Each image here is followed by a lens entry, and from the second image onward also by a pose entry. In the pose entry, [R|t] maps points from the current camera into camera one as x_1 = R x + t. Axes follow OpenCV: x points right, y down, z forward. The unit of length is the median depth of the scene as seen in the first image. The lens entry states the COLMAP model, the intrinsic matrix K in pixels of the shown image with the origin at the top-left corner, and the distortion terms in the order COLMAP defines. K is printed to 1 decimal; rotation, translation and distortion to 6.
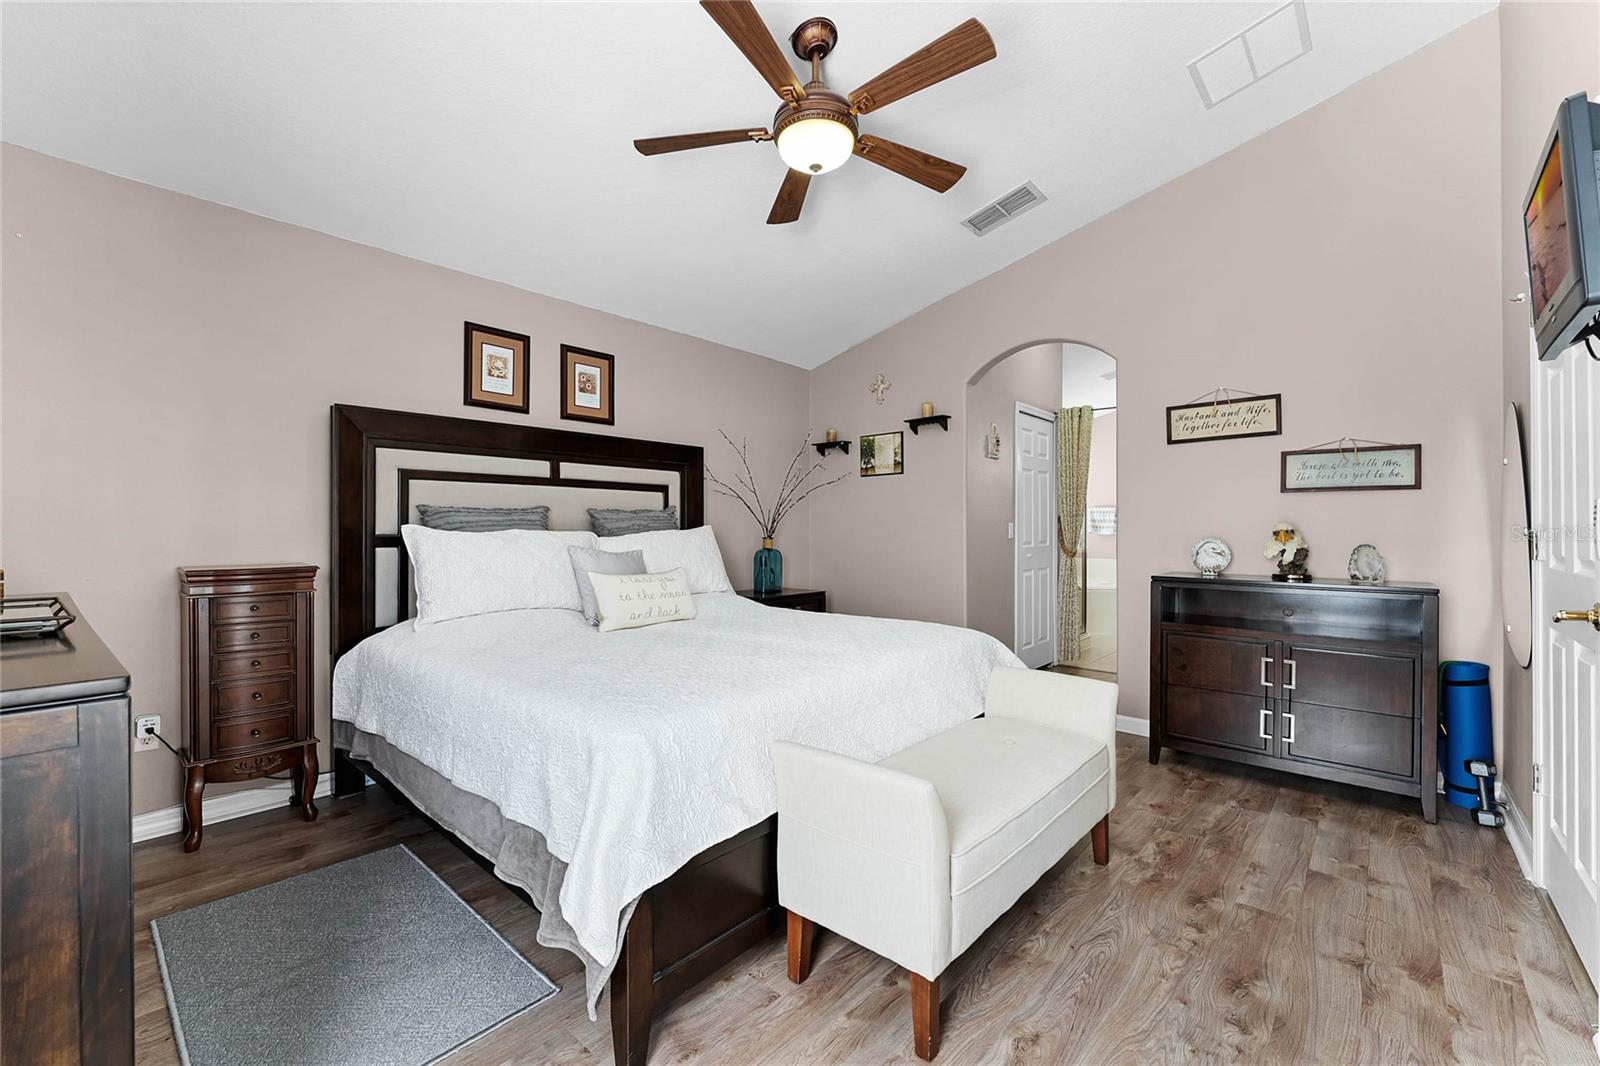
lens RADIAL K [[655.7, 0, 800.0], [0, 655.7, 533.0], [0, 0, 1]] dist [-0.001018, -0.000117]
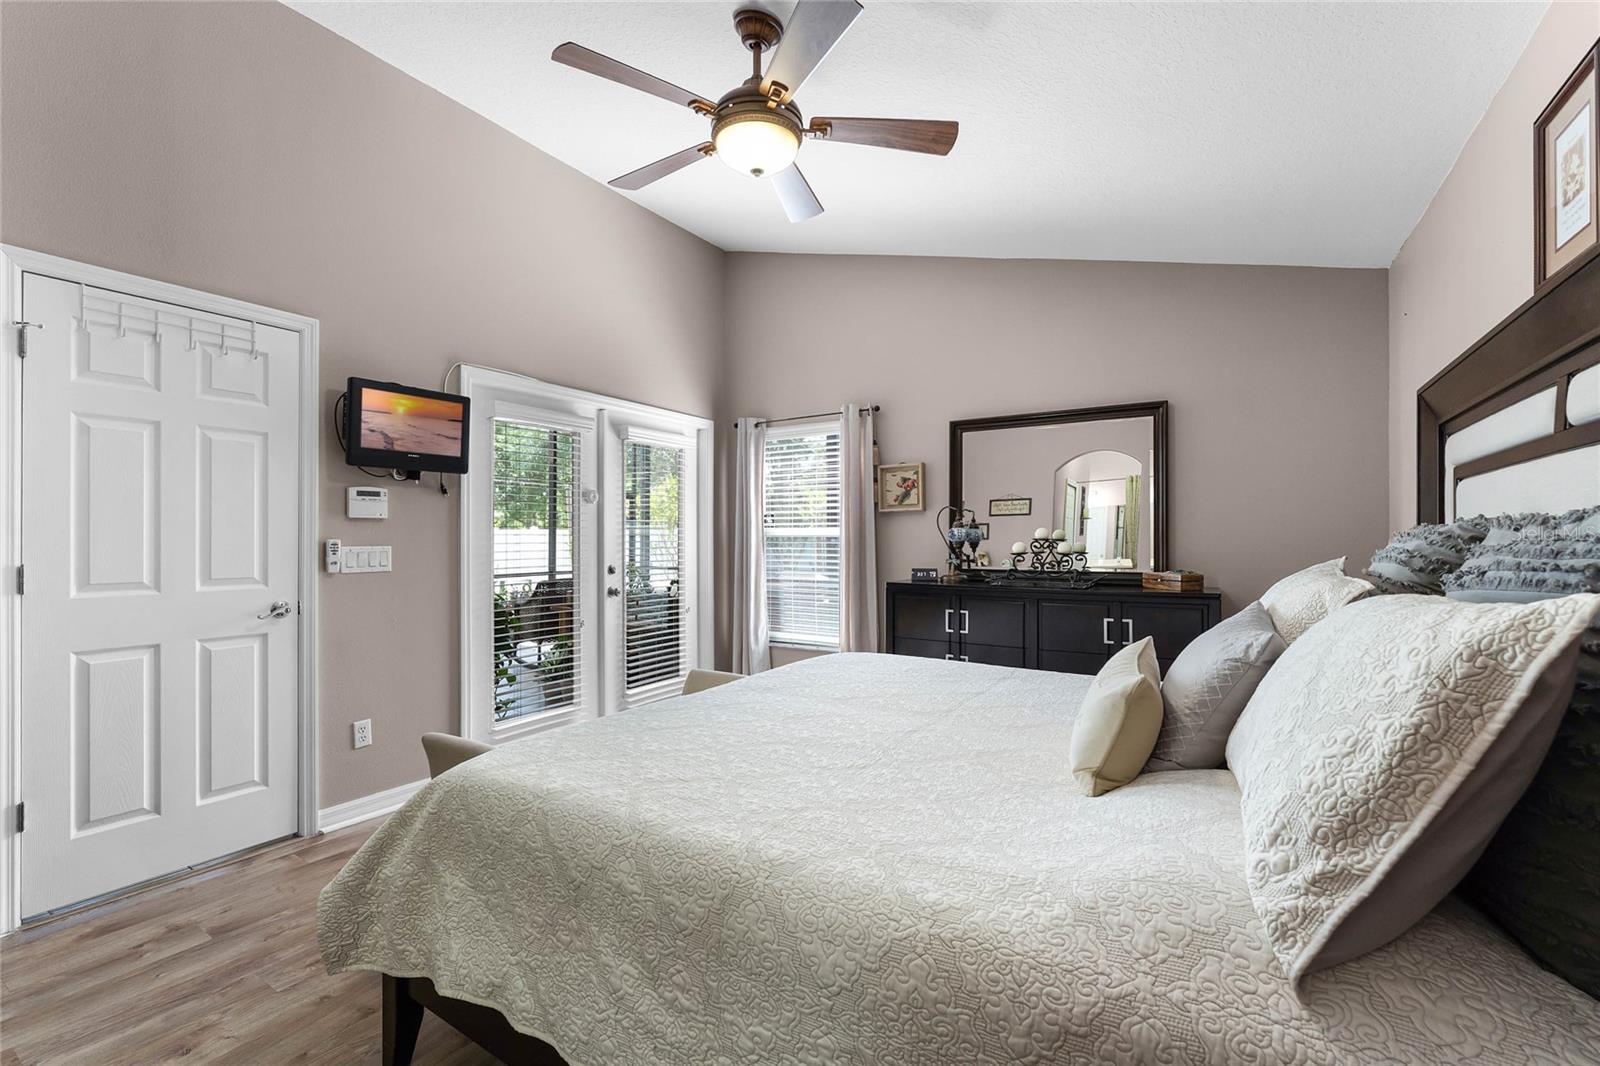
lens RADIAL K [[688.5, 0, 765.3], [0, 688.5, 535.3], [0, 0, 1]] dist [0.002769, 0.000427]
pose [[-0.990866, 0.002765, -0.134821, 0.091952], [0.003045, 0.999994, -0.001870, -0.027464], [0.134815, -0.002263, -0.990868, 1.307371]]
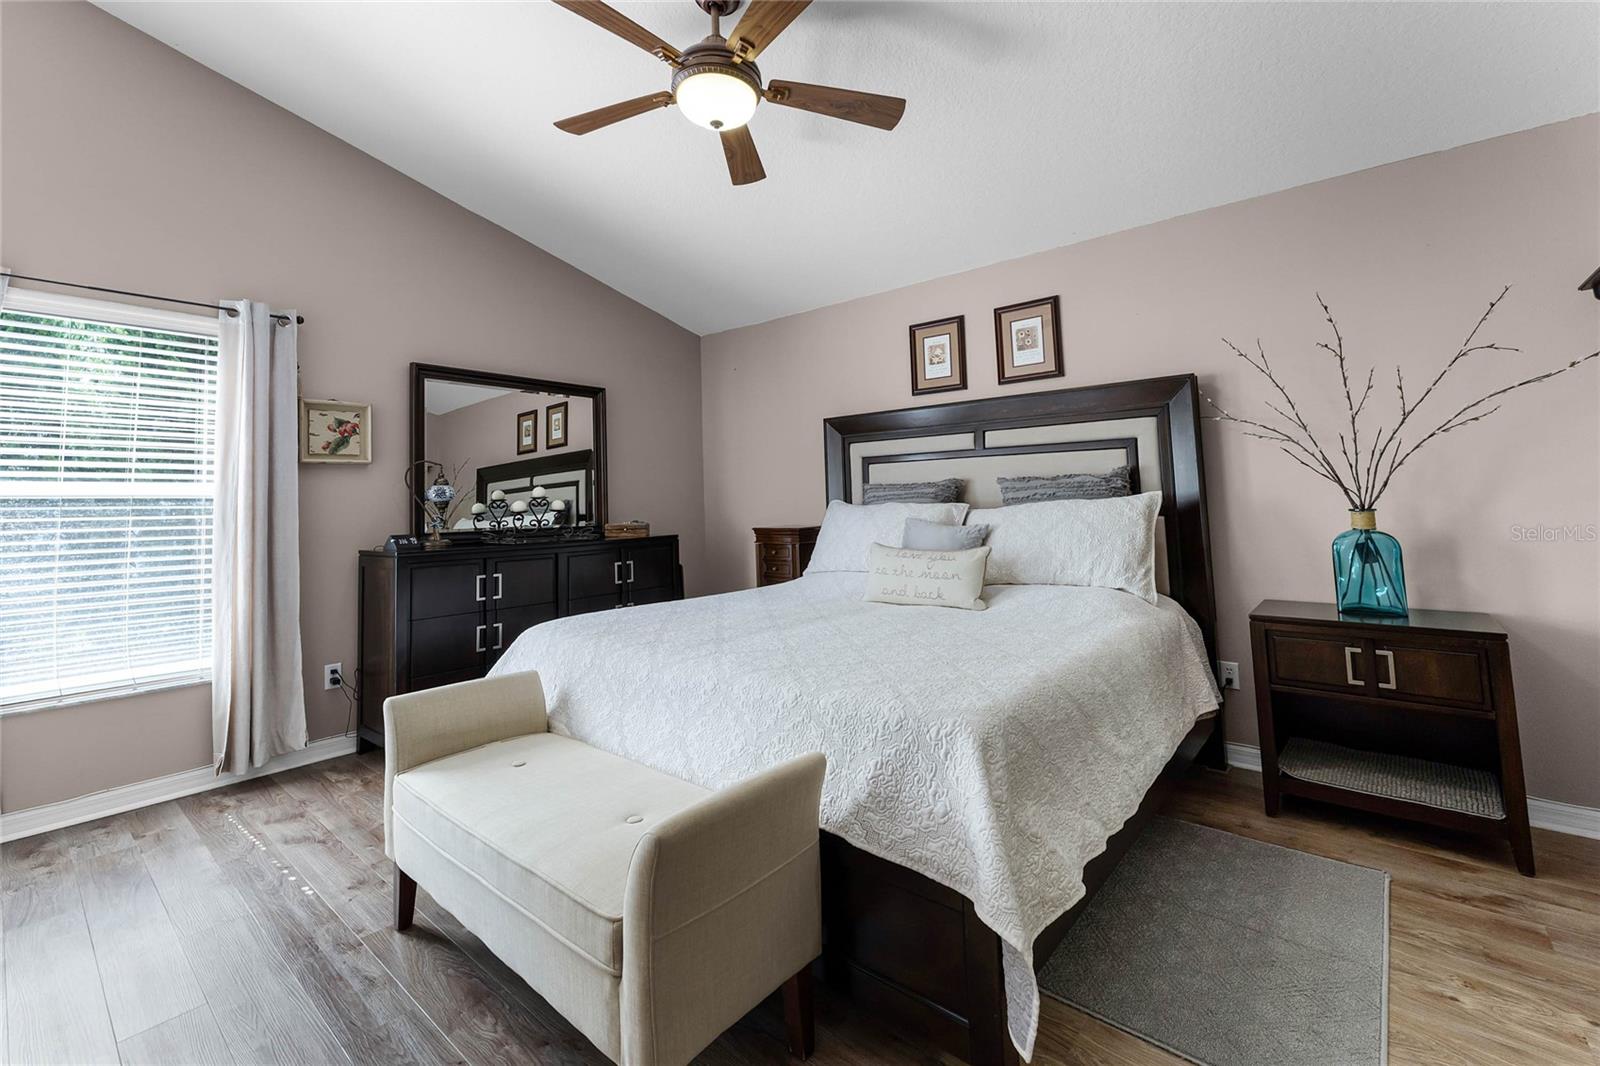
lens RADIAL K [[666.9, 0, 797.1], [0, 666.9, 476.4], [0, 0, 1]] dist [-0.000083, 0.000019]
pose [[0.035997, -0.037810, -0.998636, 0.622577], [0.017181, 0.999160, -0.037210, -0.009467], [0.999204, -0.015818, 0.036617, 0.693104]]
